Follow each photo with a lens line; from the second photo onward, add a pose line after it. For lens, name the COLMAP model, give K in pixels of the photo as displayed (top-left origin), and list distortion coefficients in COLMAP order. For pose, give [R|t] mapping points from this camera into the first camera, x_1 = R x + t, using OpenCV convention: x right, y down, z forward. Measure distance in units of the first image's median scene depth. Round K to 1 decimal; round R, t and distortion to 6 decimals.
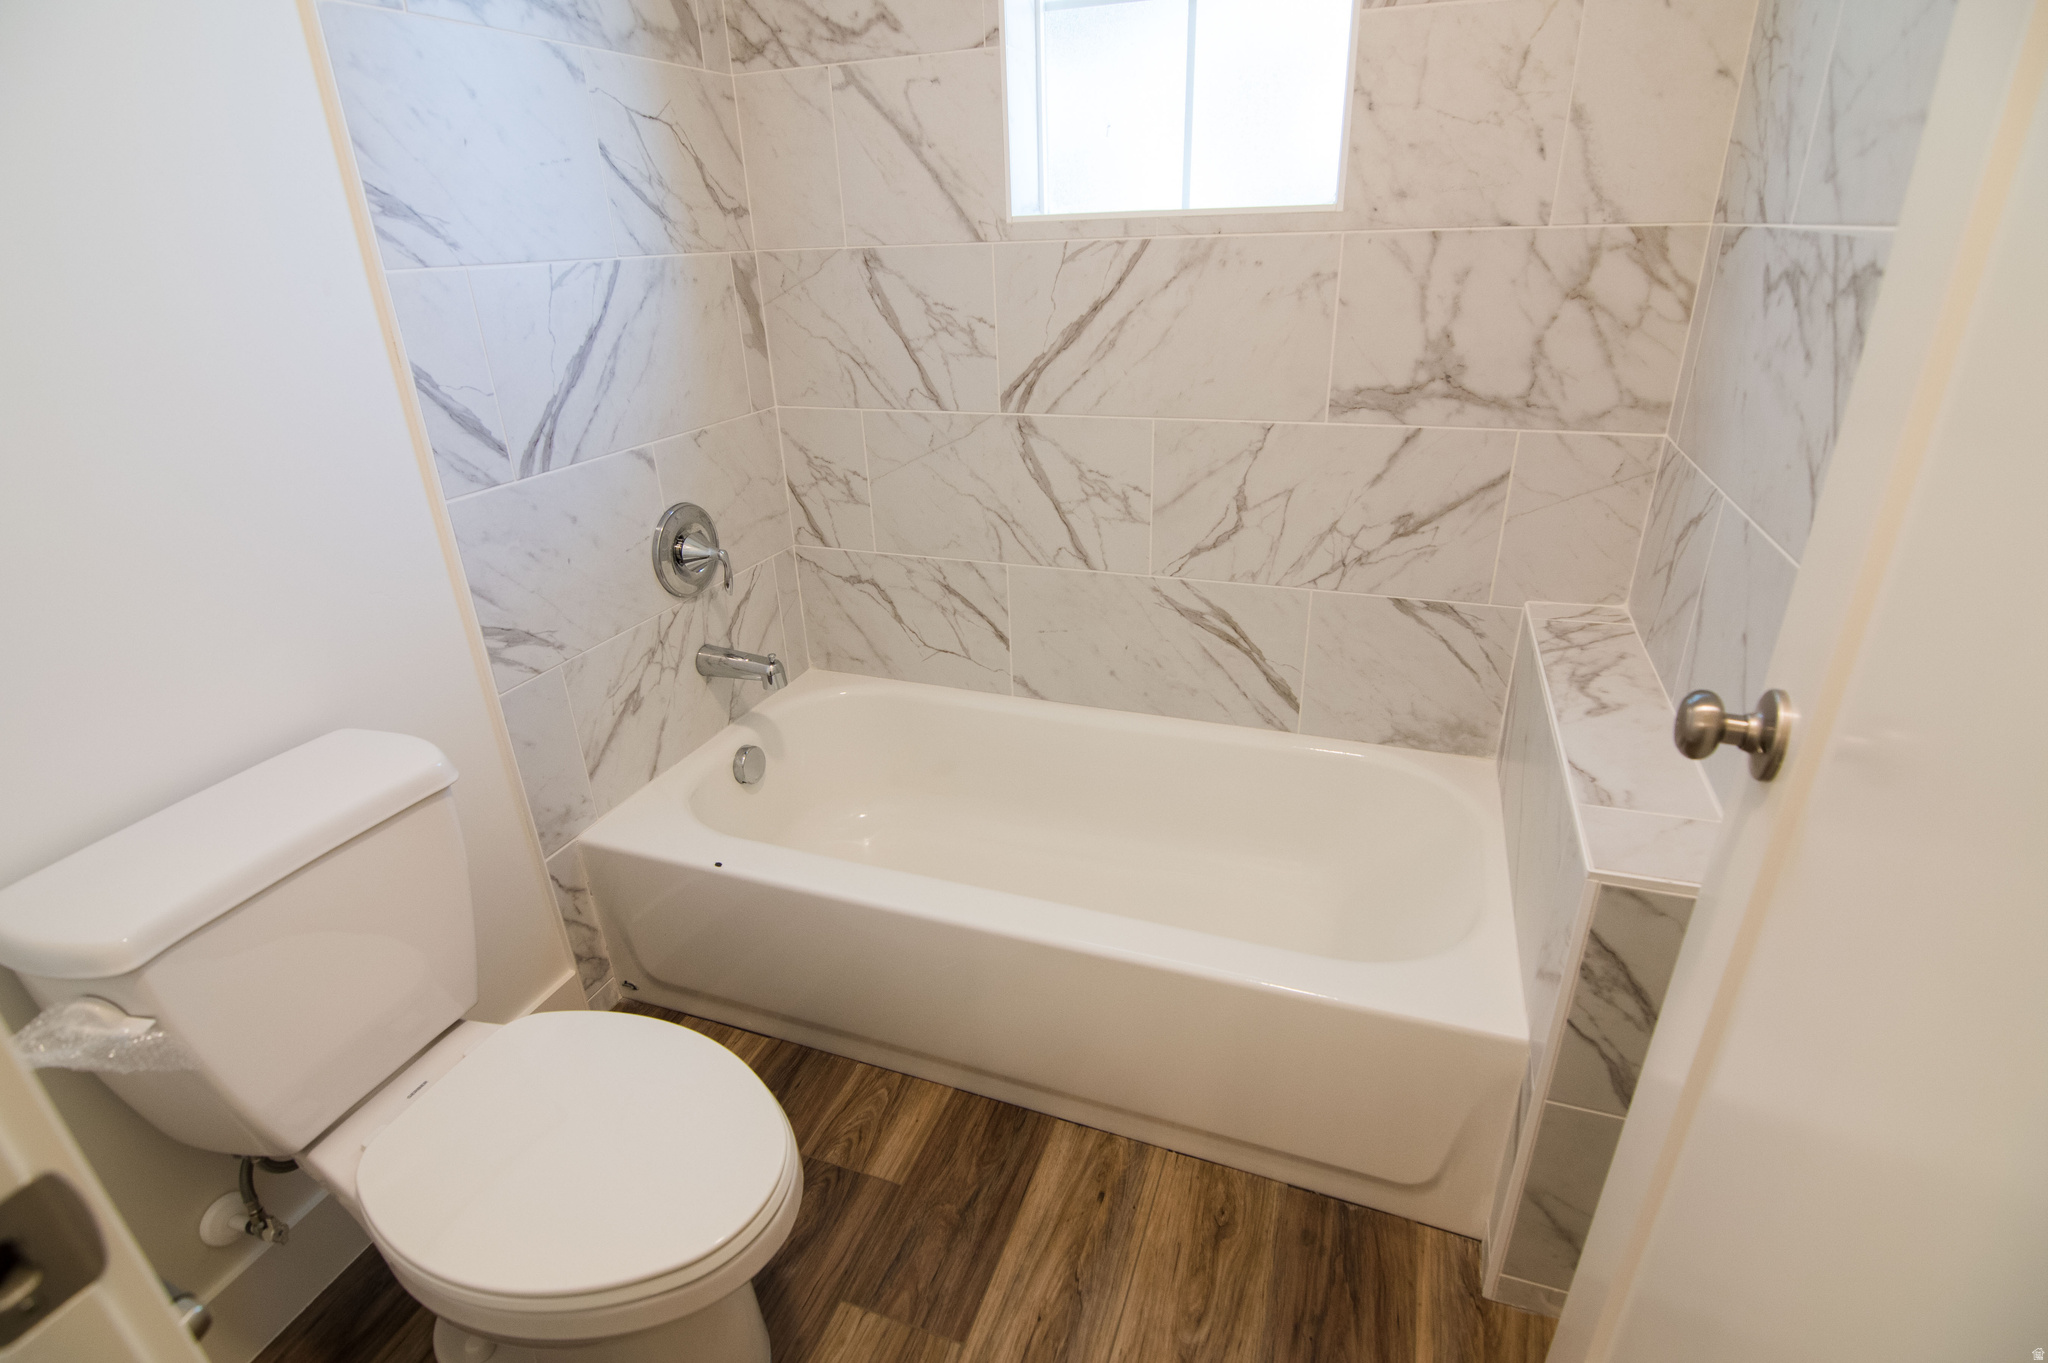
lens RADIAL K [[983.3, 0, 1019.6], [0, 983.3, 653.8], [0, 0, 1]] dist [-0.013660, -0.004971]
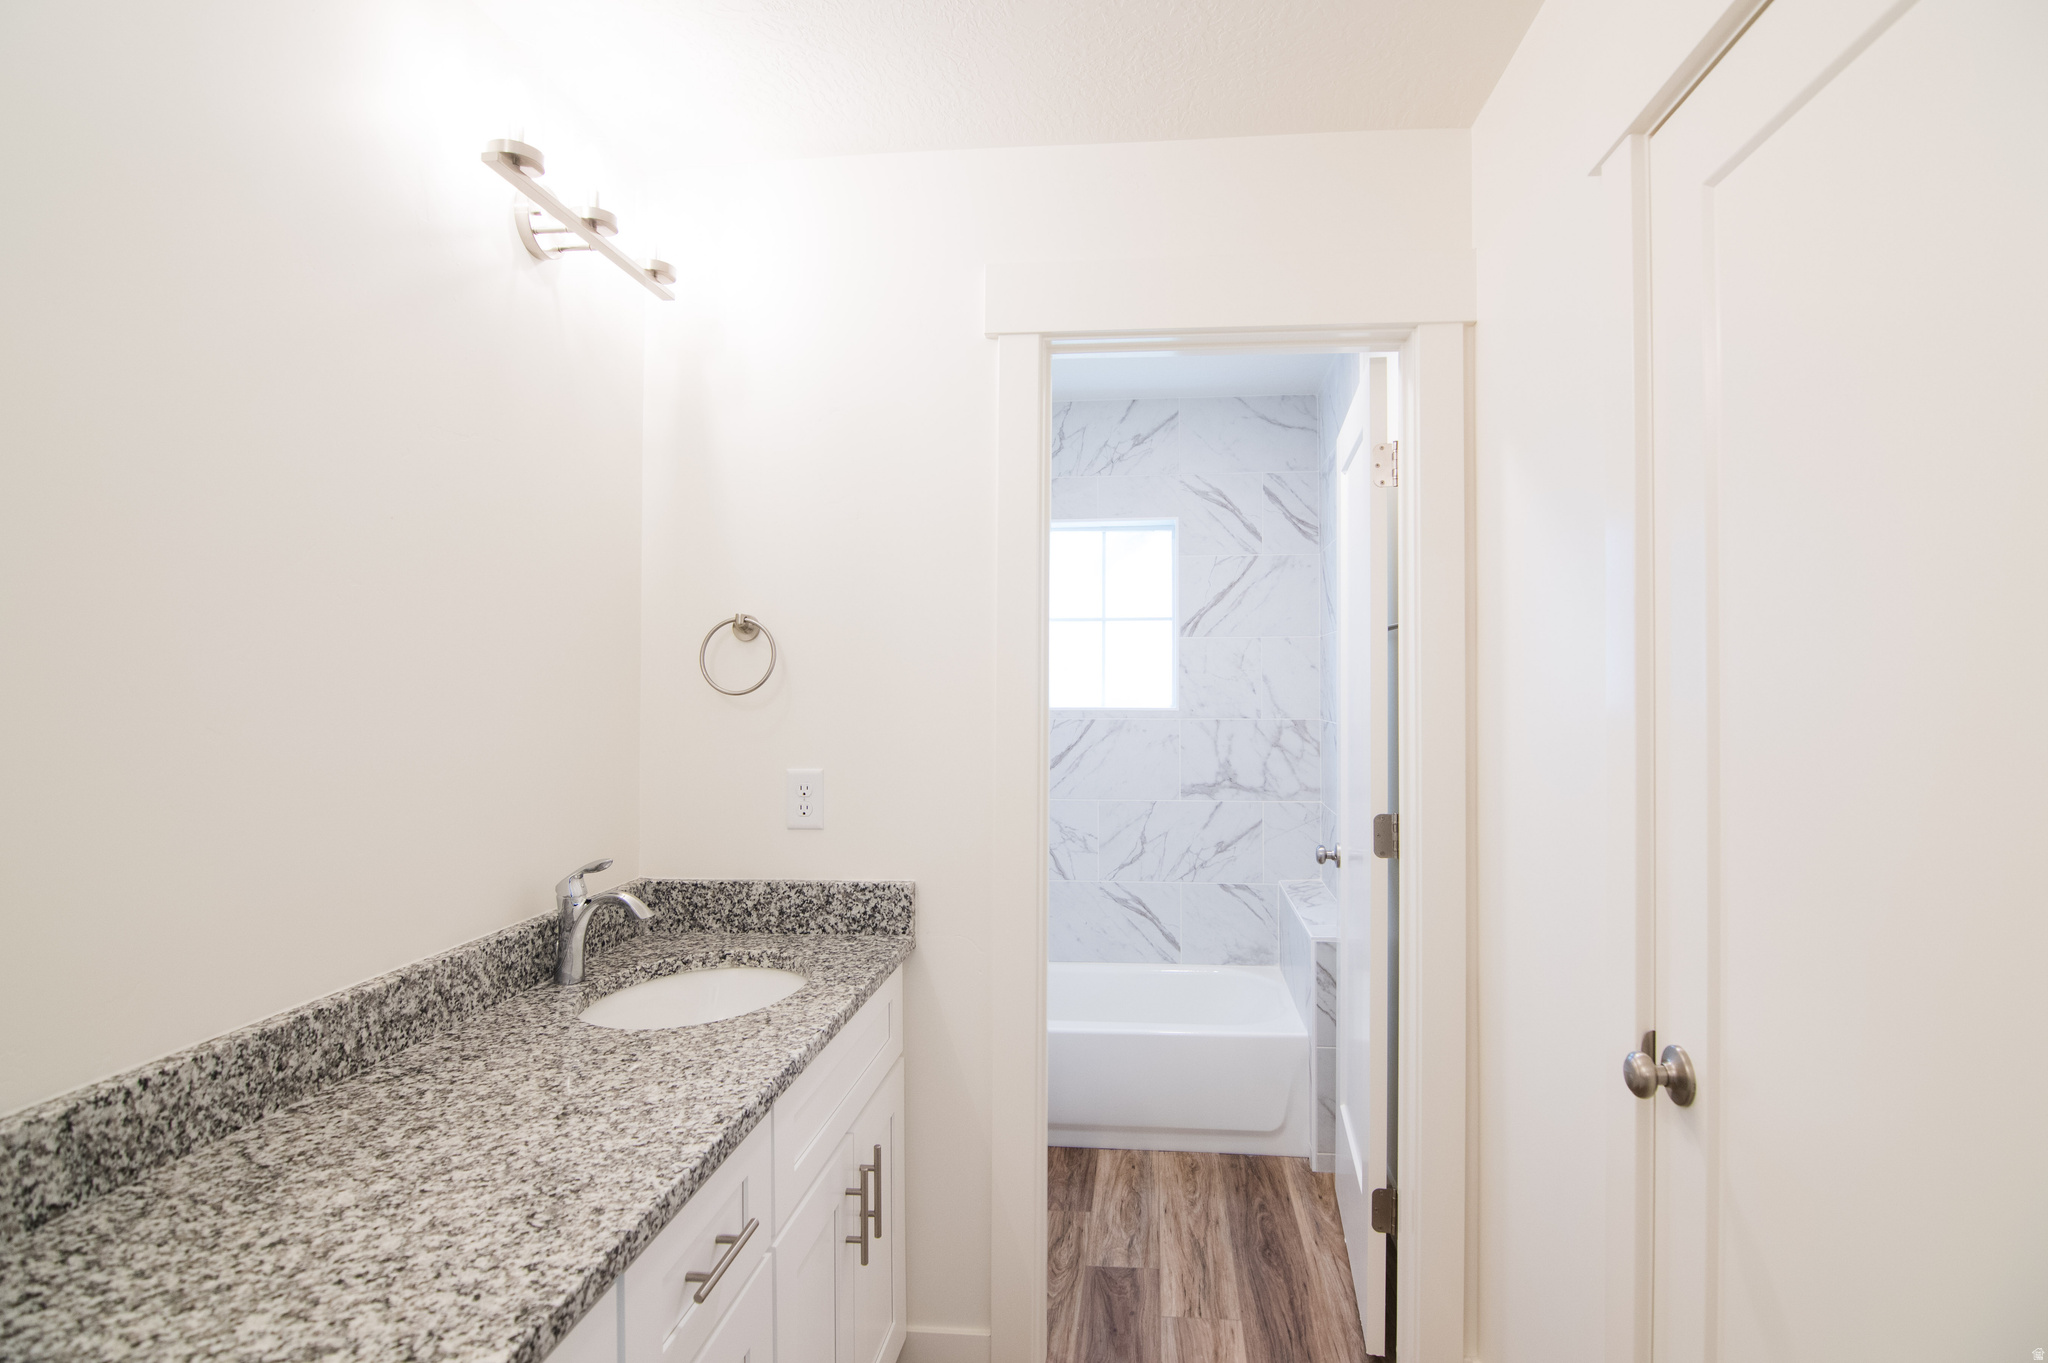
lens RADIAL K [[983.3, 0, 1019.6], [0, 983.3, 653.8], [0, 0, 1]] dist [-0.013660, -0.004971]
pose [[0.975228, 0.034977, 0.218418, -0.542602], [0.061437, 0.905740, -0.419356, 0.376386], [-0.212498, 0.422387, 0.881155, -1.018376]]
